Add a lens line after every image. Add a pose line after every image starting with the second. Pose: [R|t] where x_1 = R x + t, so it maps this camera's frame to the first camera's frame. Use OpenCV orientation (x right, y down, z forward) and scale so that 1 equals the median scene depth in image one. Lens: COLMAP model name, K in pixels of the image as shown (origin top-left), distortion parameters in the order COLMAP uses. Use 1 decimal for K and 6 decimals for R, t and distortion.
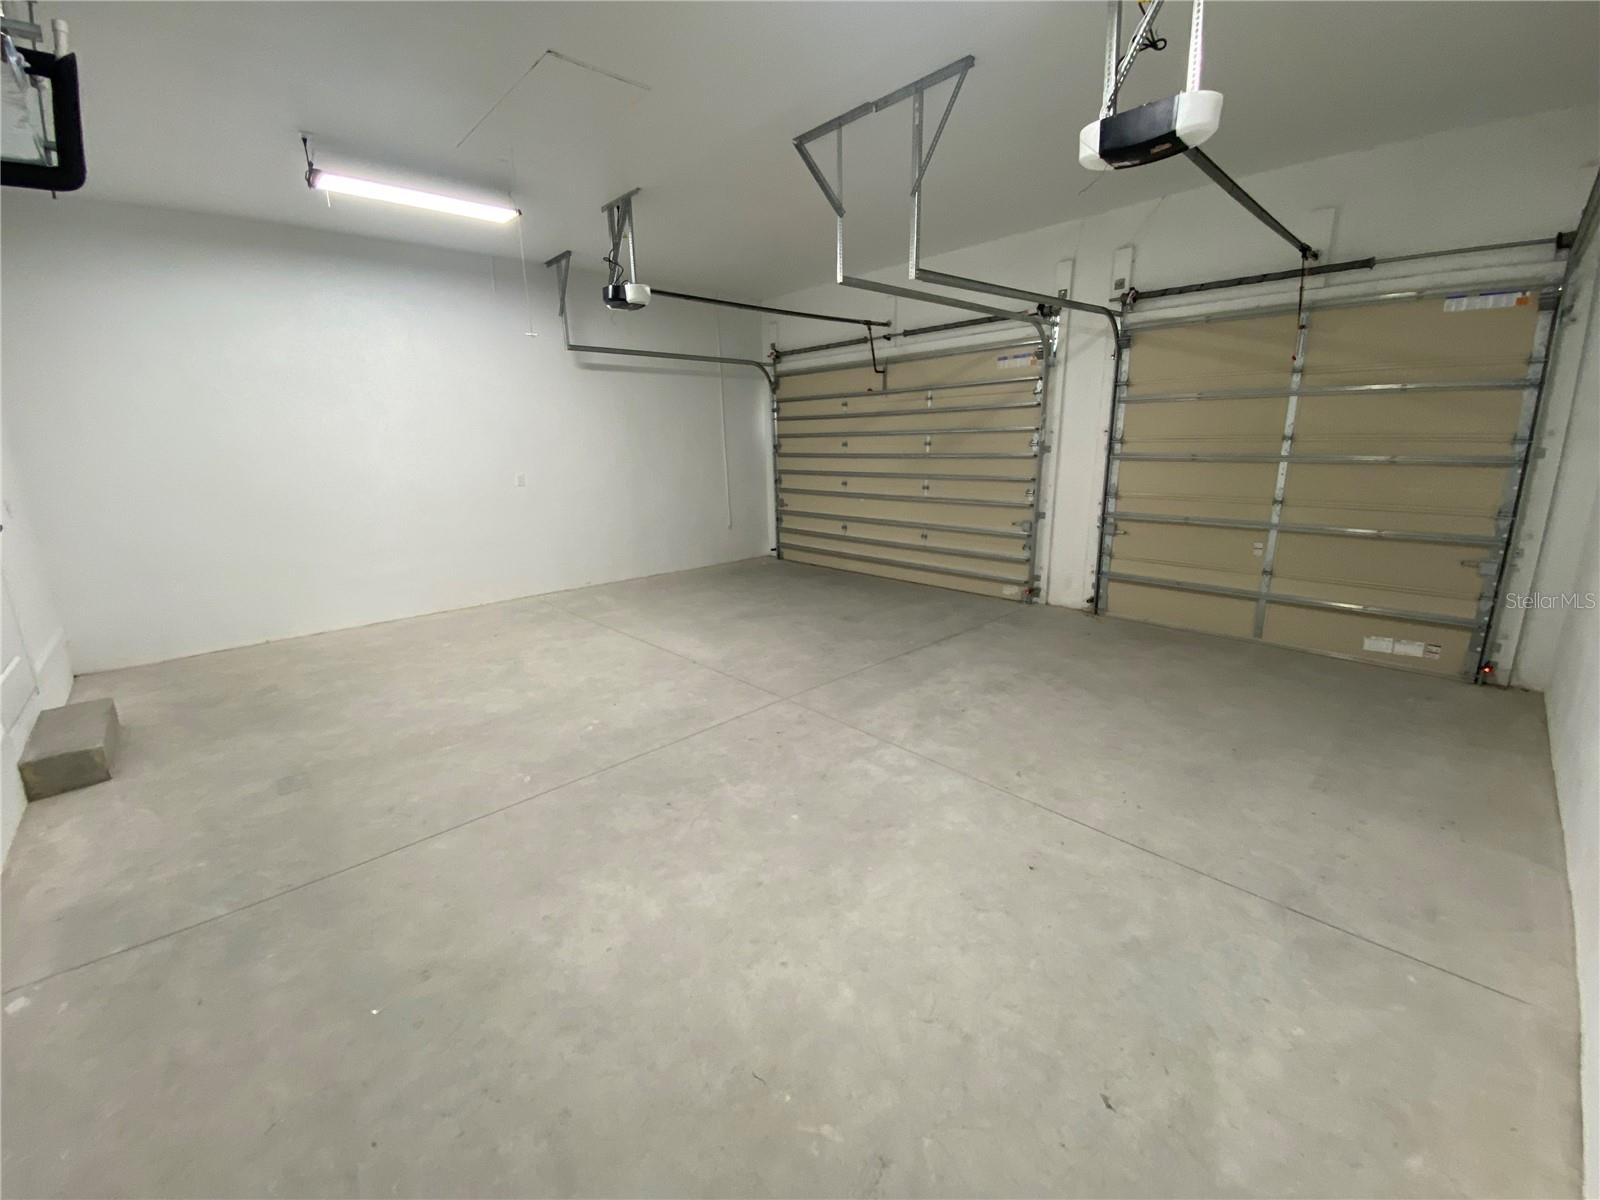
lens RADIAL K [[647.3, 0, 799.0], [0, 647.3, 597.9], [0, 0, 1]] dist [0.008207, -0.005444]
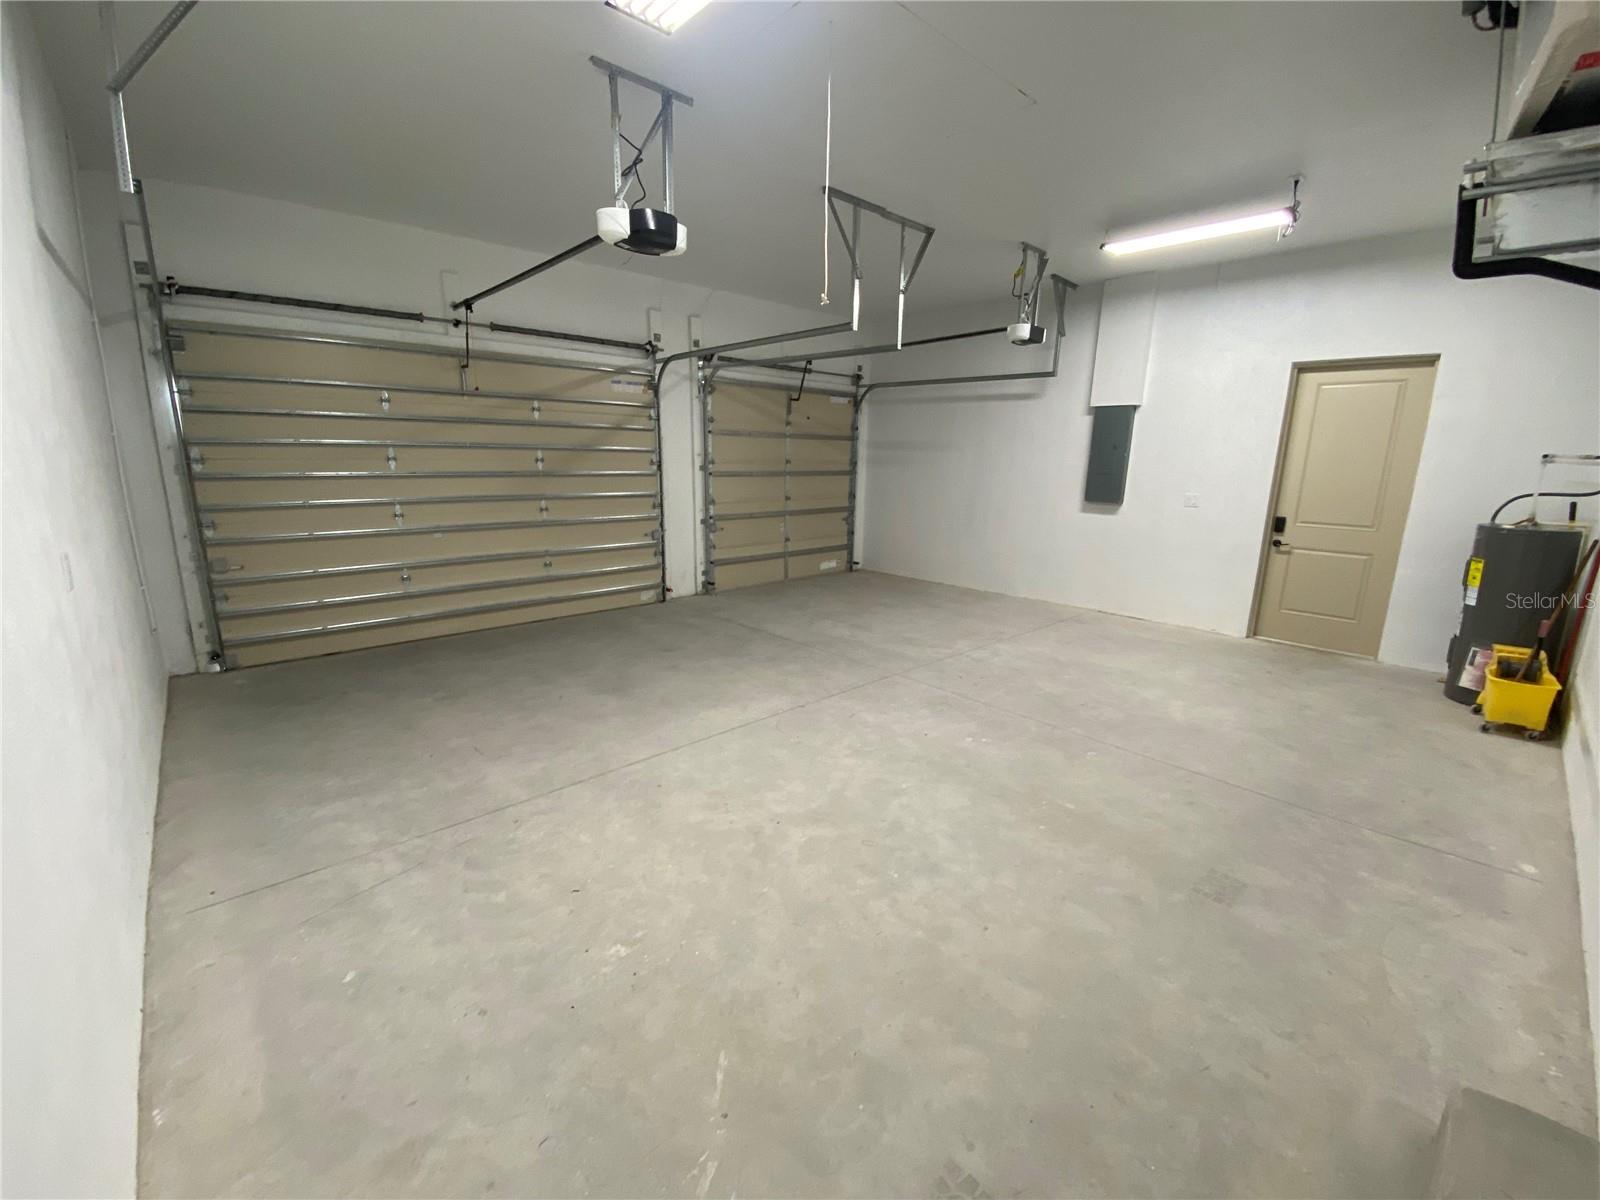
lens RADIAL K [[647.3, 0, 794.7], [0, 647.3, 598.8], [0, 0, 1]] dist [0.008207, -0.005444]
pose [[0.025368, -0.196802, 0.980115, -0.992862], [0.228103, 0.955706, 0.185997, -0.204707], [-0.973307, 0.218849, 0.069135, 0.913113]]
